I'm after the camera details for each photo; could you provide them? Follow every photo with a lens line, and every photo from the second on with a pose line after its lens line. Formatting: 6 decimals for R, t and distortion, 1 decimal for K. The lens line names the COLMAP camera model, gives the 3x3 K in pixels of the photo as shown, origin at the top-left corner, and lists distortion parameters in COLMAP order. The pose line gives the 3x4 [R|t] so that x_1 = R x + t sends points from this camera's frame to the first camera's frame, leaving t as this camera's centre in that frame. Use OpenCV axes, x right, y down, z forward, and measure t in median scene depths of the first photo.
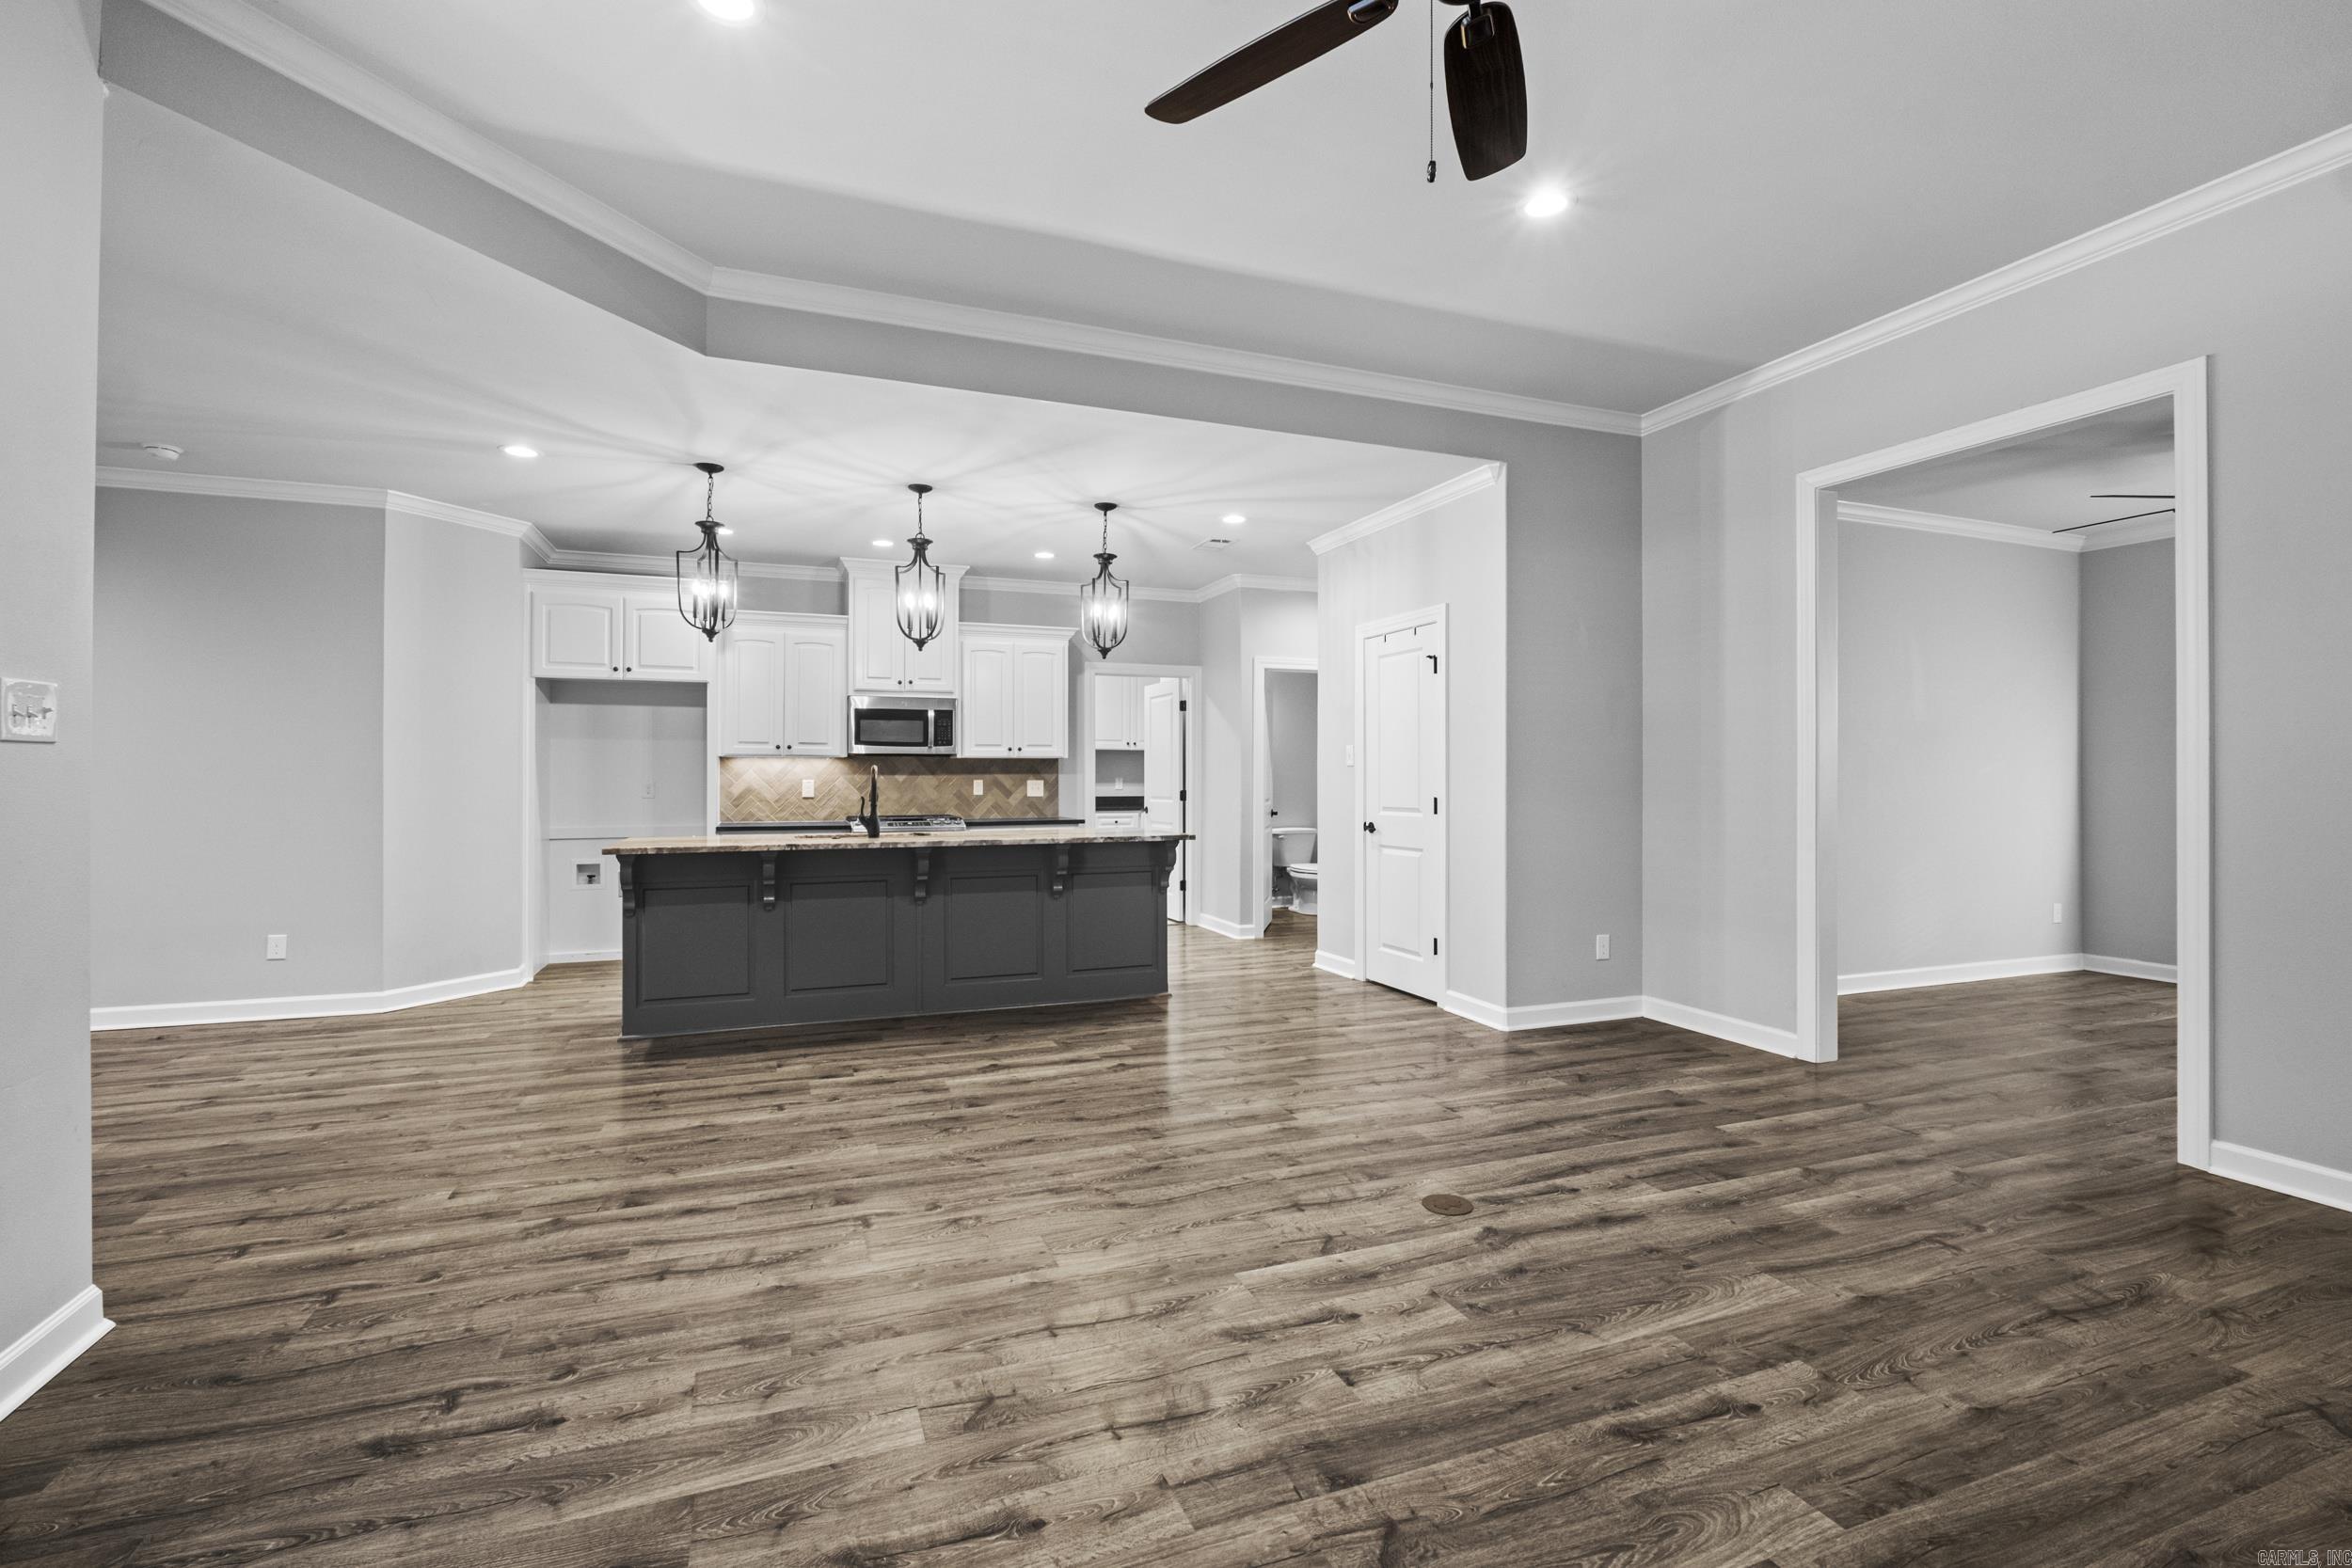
lens RADIAL K [[1031.3, 0, 1168.1], [0, 1031.3, 772.3], [0, 0, 1]] dist [-0.003956, -0.001436]
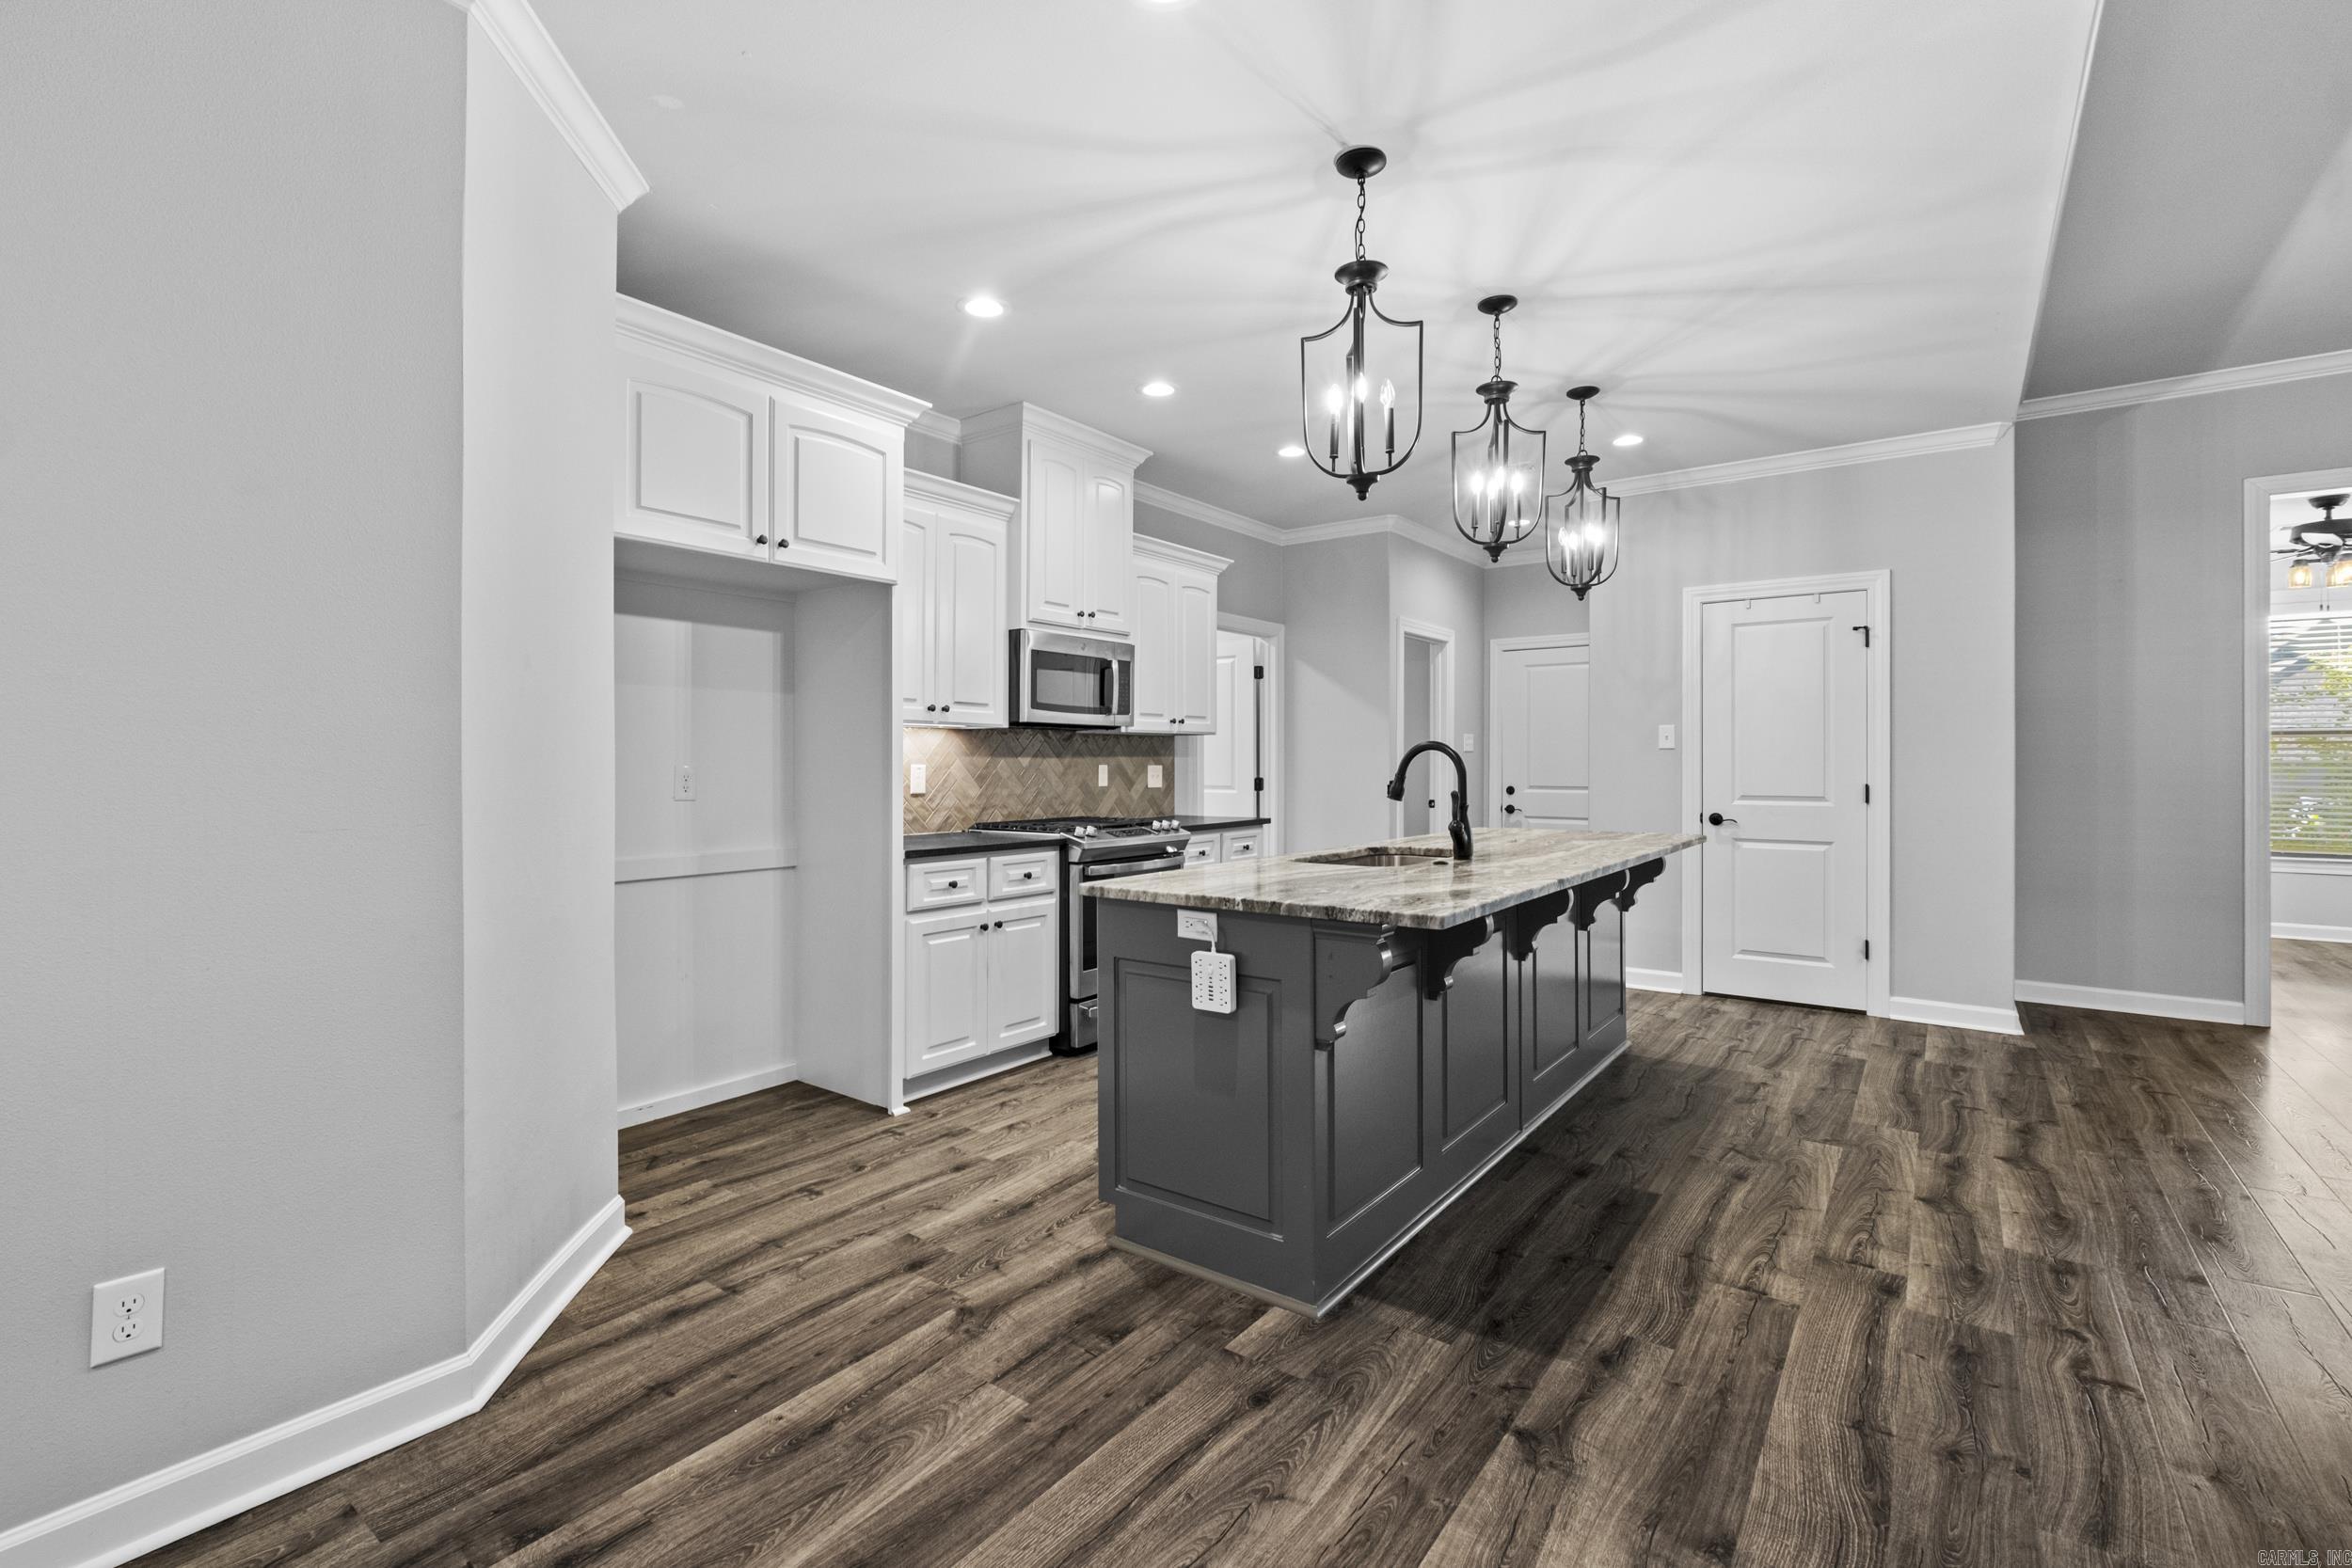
lens RADIAL K [[1031.3, 0, 1179.3], [0, 1031.3, 769.3], [0, 0, 1]] dist [-0.003956, -0.001436]
pose [[0.849129, -0.002534, 0.528179, -1.192791], [-0.004649, 0.999914, 0.012270, 0.003957], [-0.528165, -0.012874, 0.849044, 0.905830]]
